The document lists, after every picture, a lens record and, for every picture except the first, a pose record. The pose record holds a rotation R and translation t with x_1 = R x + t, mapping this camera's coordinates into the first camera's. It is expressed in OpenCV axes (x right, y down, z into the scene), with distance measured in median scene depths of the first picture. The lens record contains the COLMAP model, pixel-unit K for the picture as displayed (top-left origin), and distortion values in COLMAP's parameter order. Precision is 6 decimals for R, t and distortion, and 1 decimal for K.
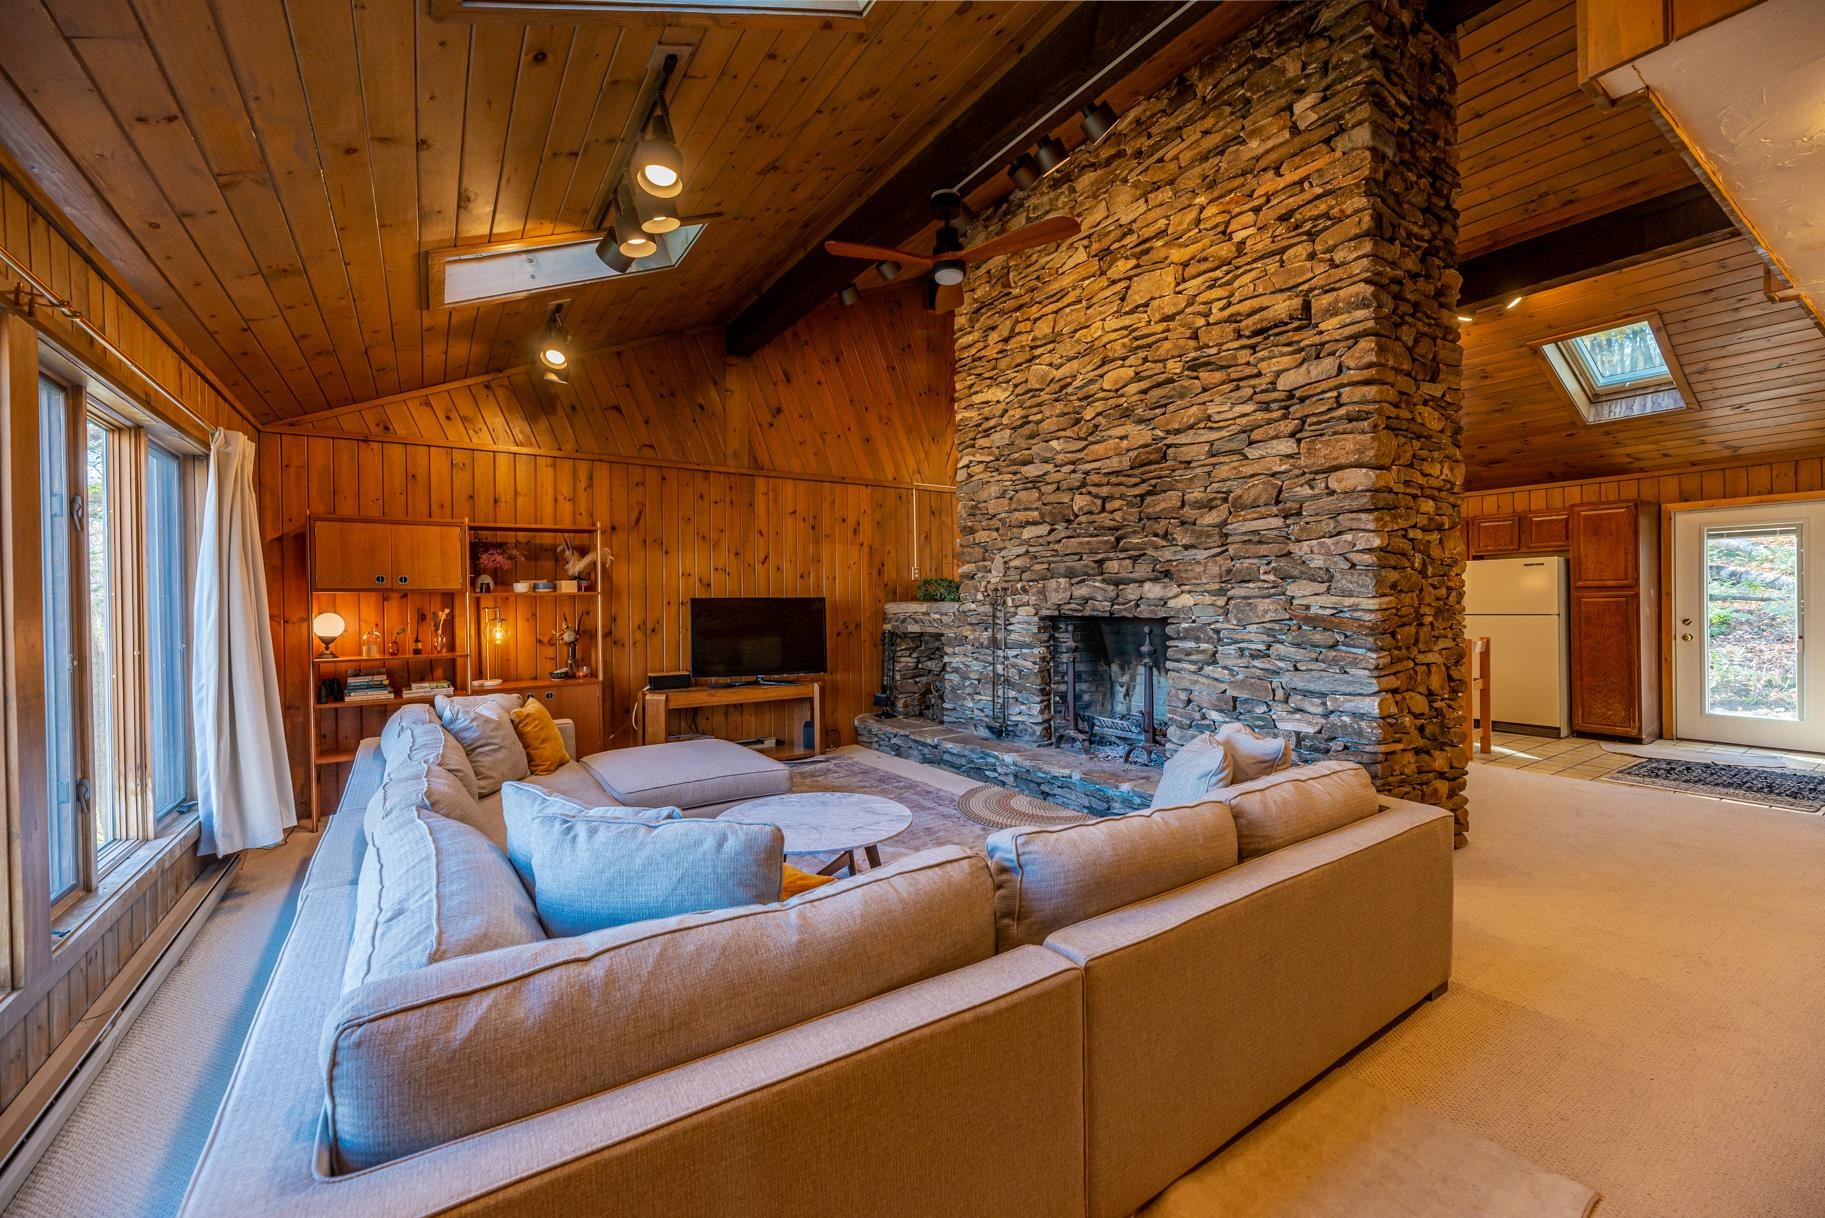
lens RADIAL K [[746.4, 0, 911.7], [0, 746.4, 597.9], [0, 0, 1]] dist [-0.001102, -0.000118]
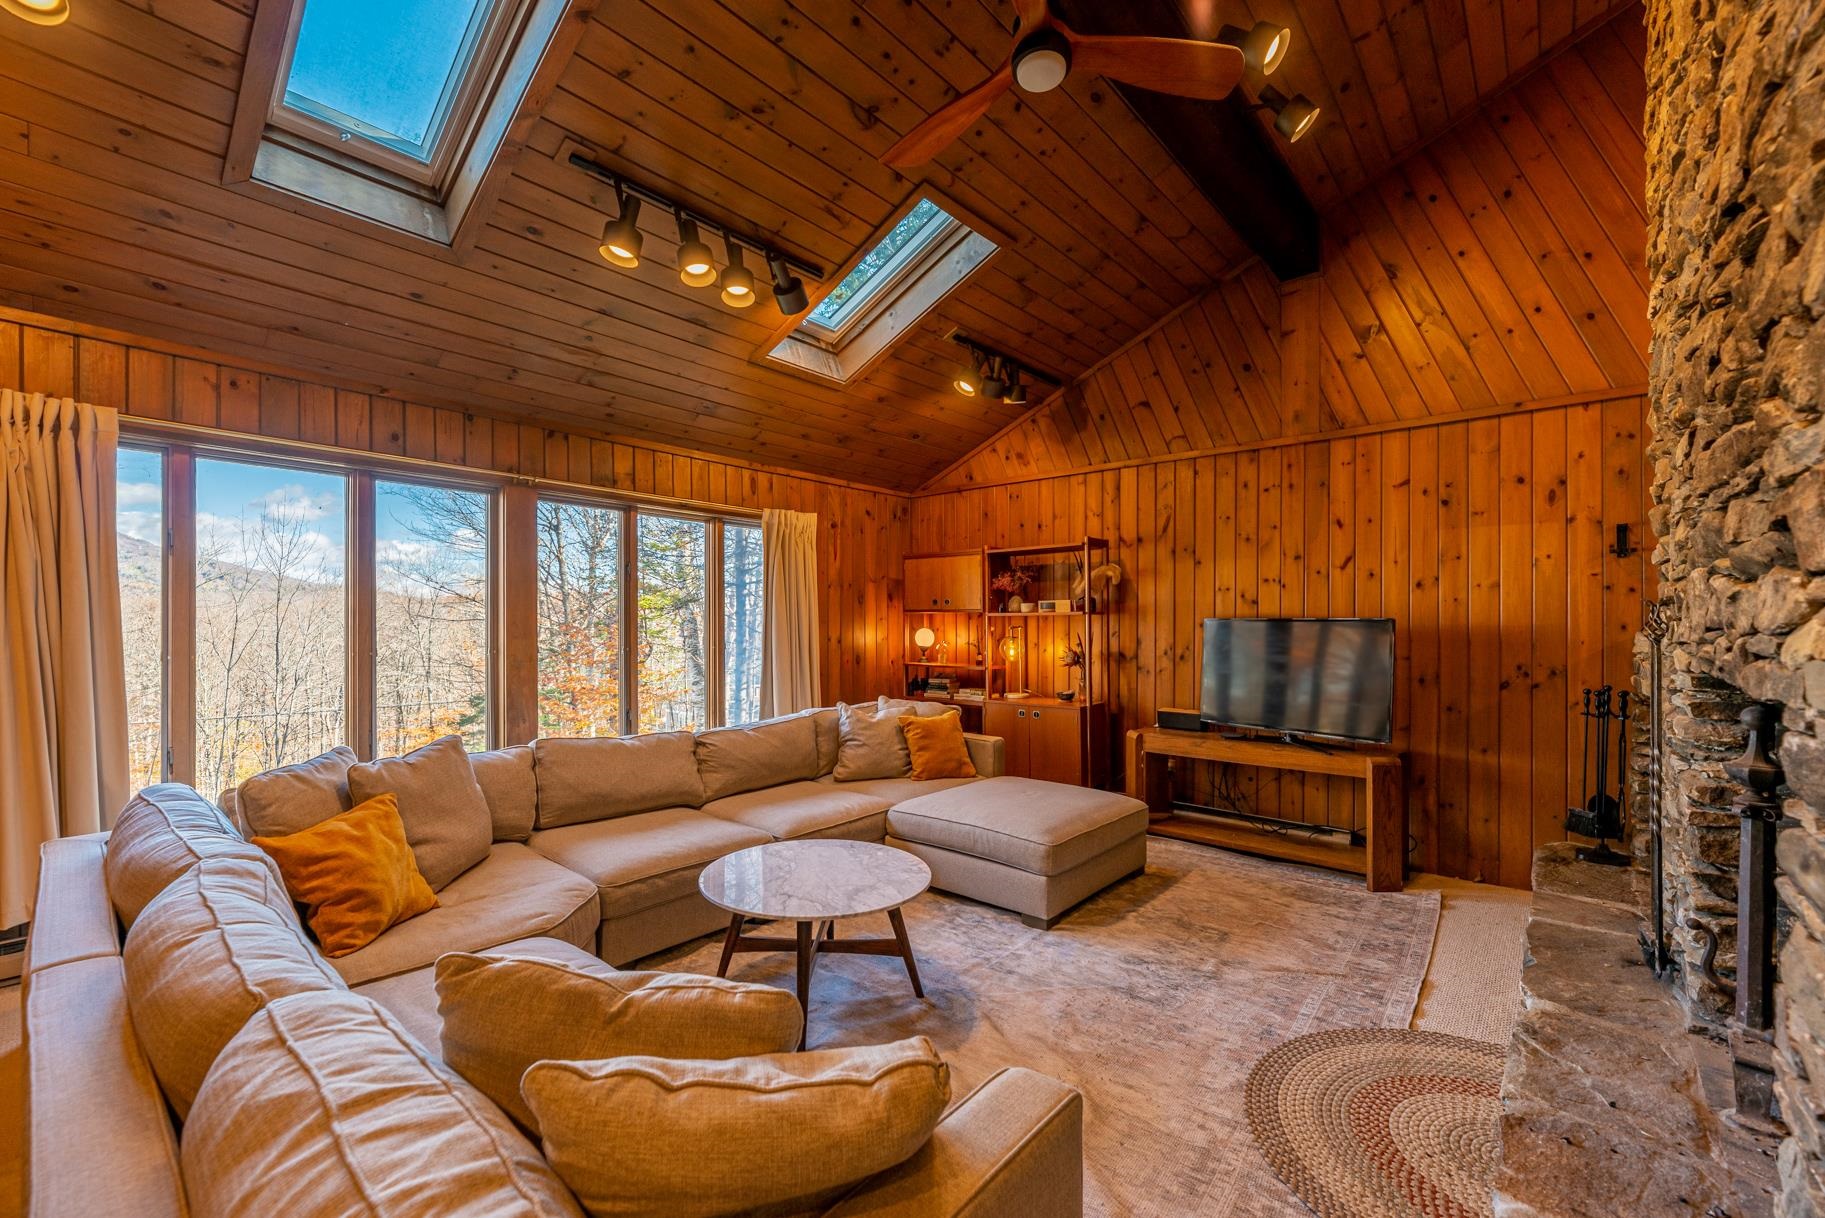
lens RADIAL K [[746.4, 0, 909.8], [0, 746.4, 628.5], [0, 0, 1]] dist [-0.001102, -0.000118]
pose [[0.263932, 0.015309, -0.964420, 0.375566], [-0.007479, 0.999876, 0.013825, 0.001768], [0.964512, 0.003564, 0.264014, 0.487167]]
